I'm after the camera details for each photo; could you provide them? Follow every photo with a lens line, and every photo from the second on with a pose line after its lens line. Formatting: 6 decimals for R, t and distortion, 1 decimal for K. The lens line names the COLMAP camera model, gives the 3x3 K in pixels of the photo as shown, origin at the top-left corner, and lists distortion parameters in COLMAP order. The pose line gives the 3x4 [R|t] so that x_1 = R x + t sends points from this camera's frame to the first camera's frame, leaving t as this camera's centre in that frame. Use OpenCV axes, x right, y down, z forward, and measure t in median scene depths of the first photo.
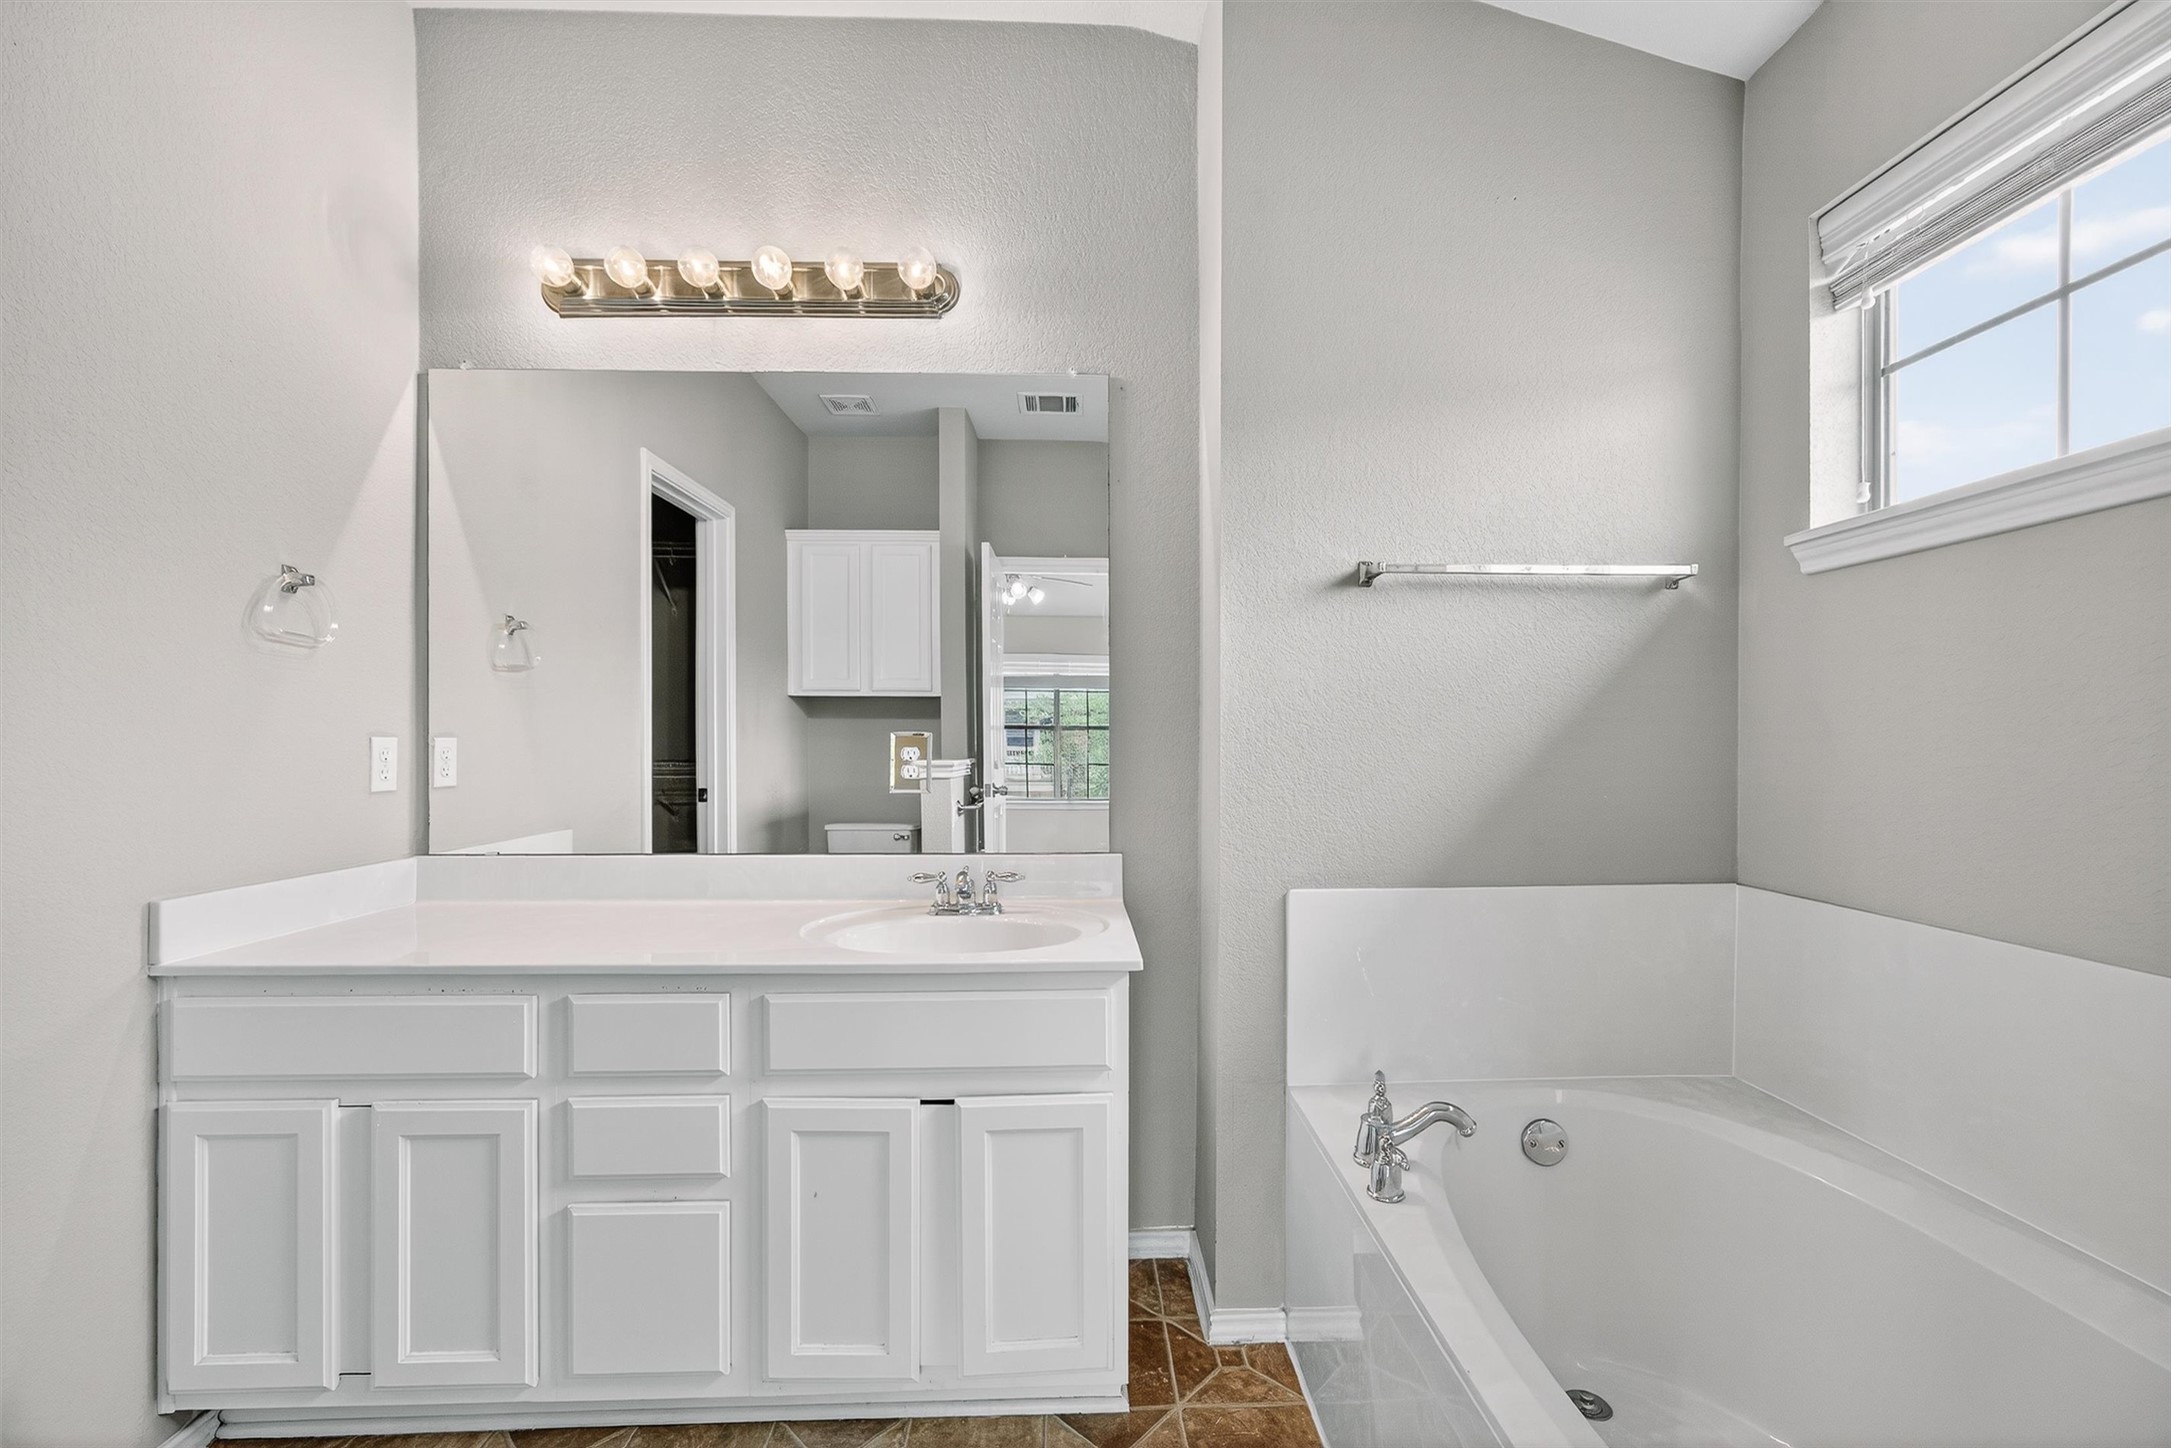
lens RADIAL K [[884.6, 0, 1097.5], [0, 884.6, 746.1], [0, 0, 1]] dist [-0.042654, 0.020570]
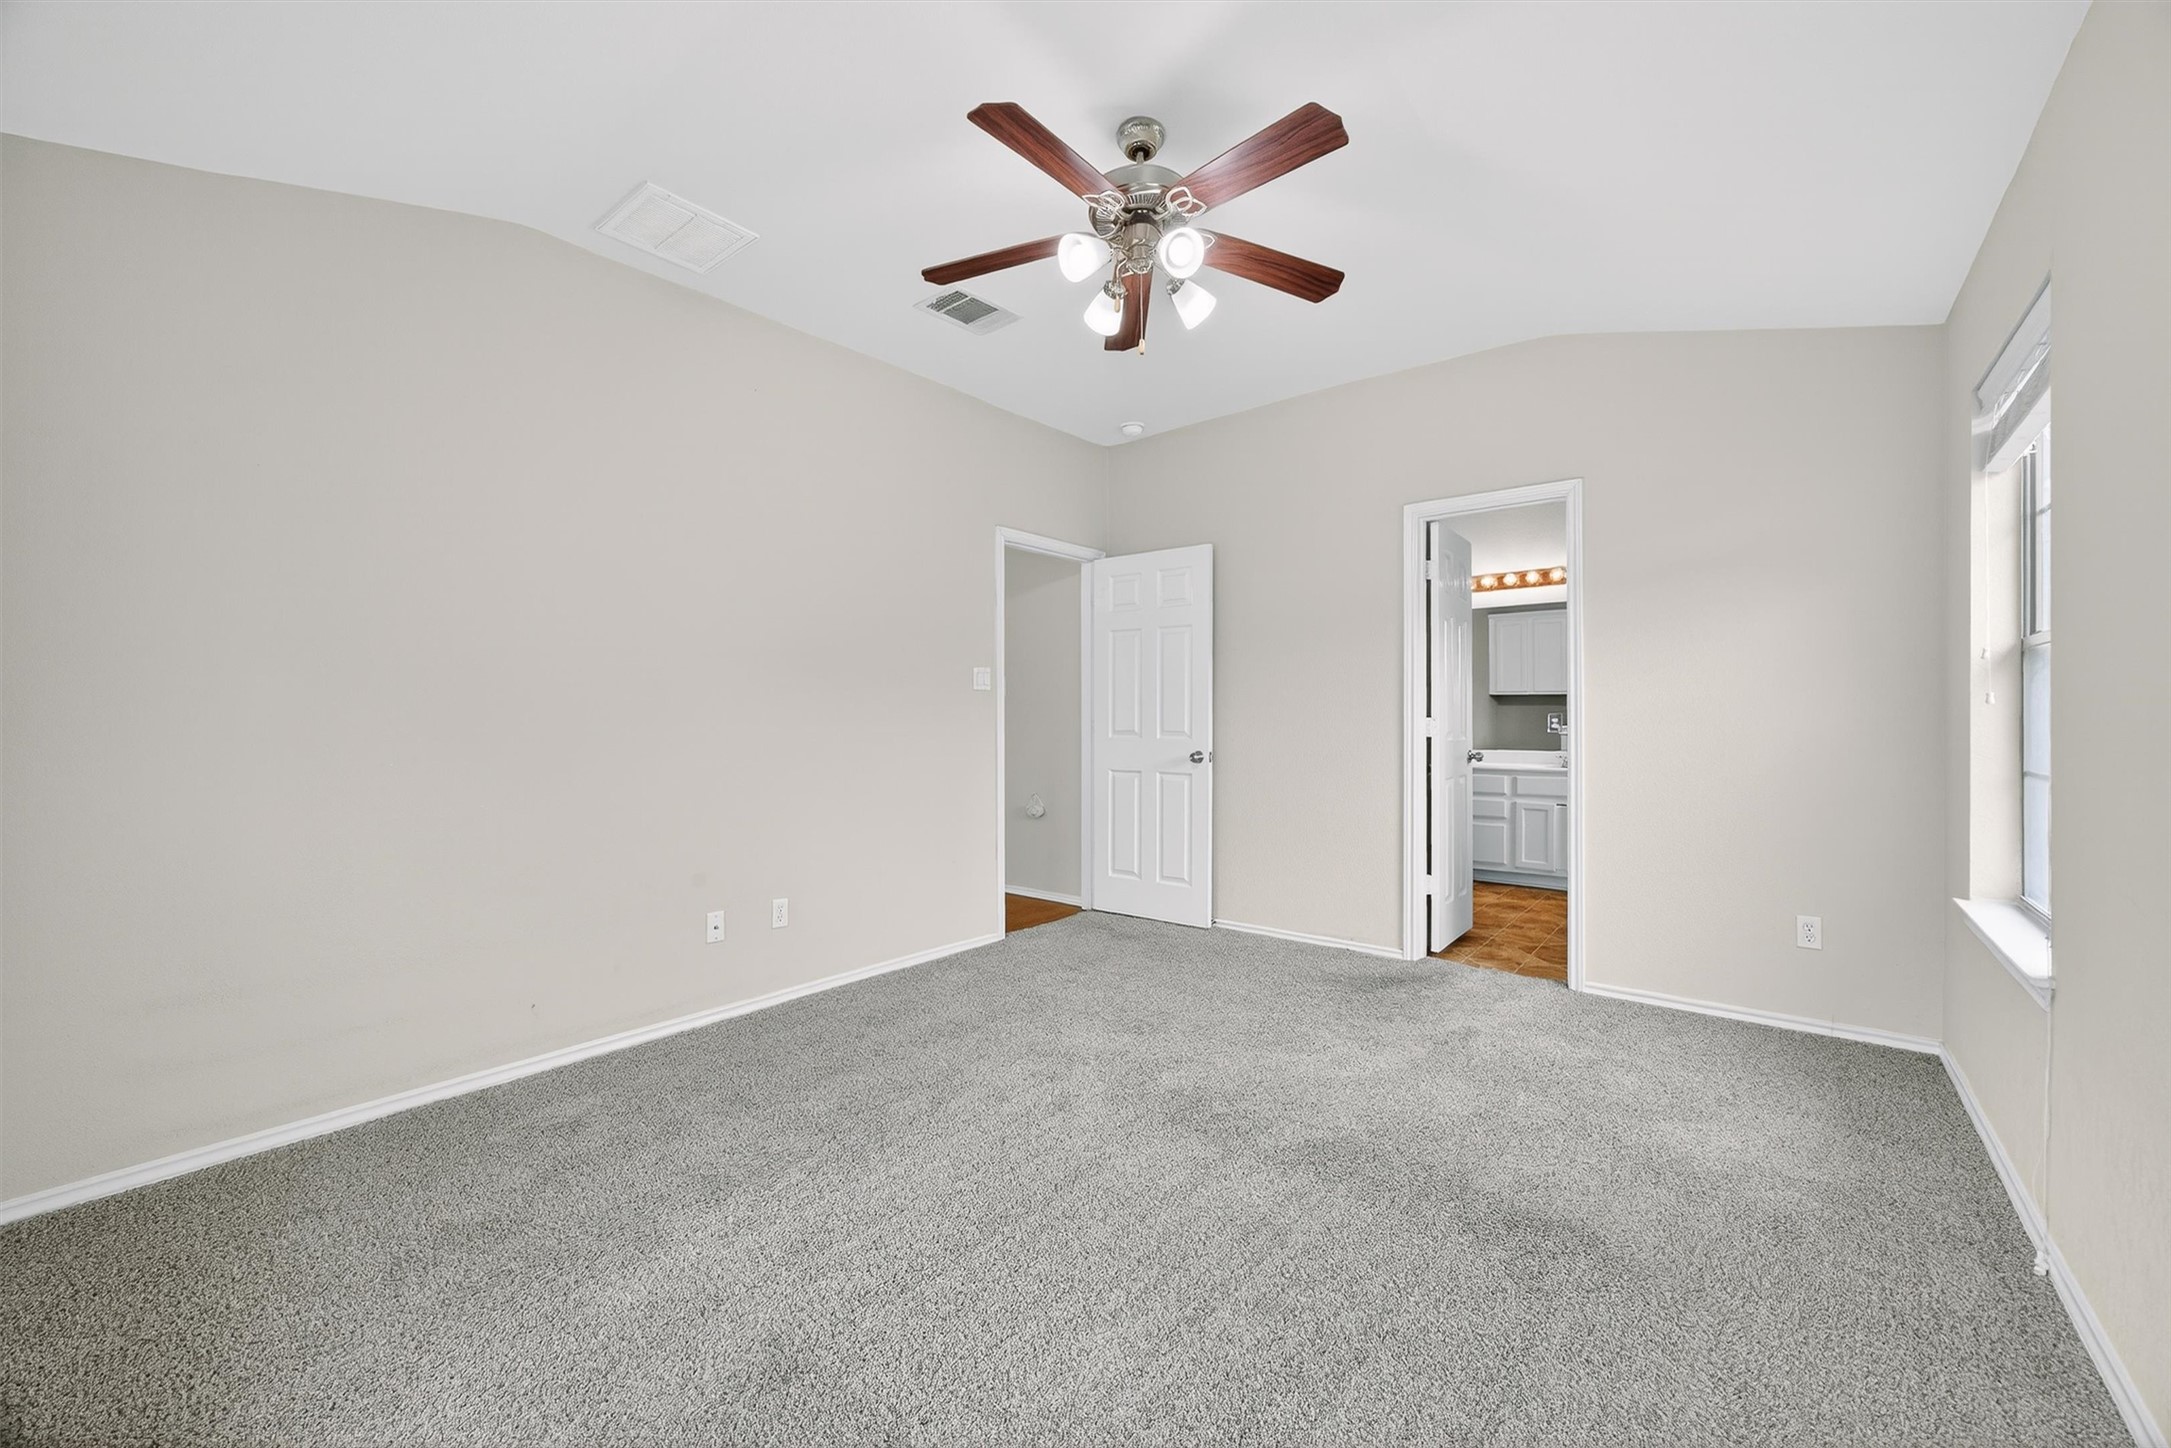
lens RADIAL K [[844.9, 0, 1090.0], [0, 844.9, 720.1], [0, 0, 1]] dist [-0.022793, 0.009128]
pose [[0.755876, -0.002132, -0.654712, 0.699987], [-0.002183, 0.999981, -0.005778, 0.047572], [0.654712, 0.005797, 0.755857, -3.321169]]
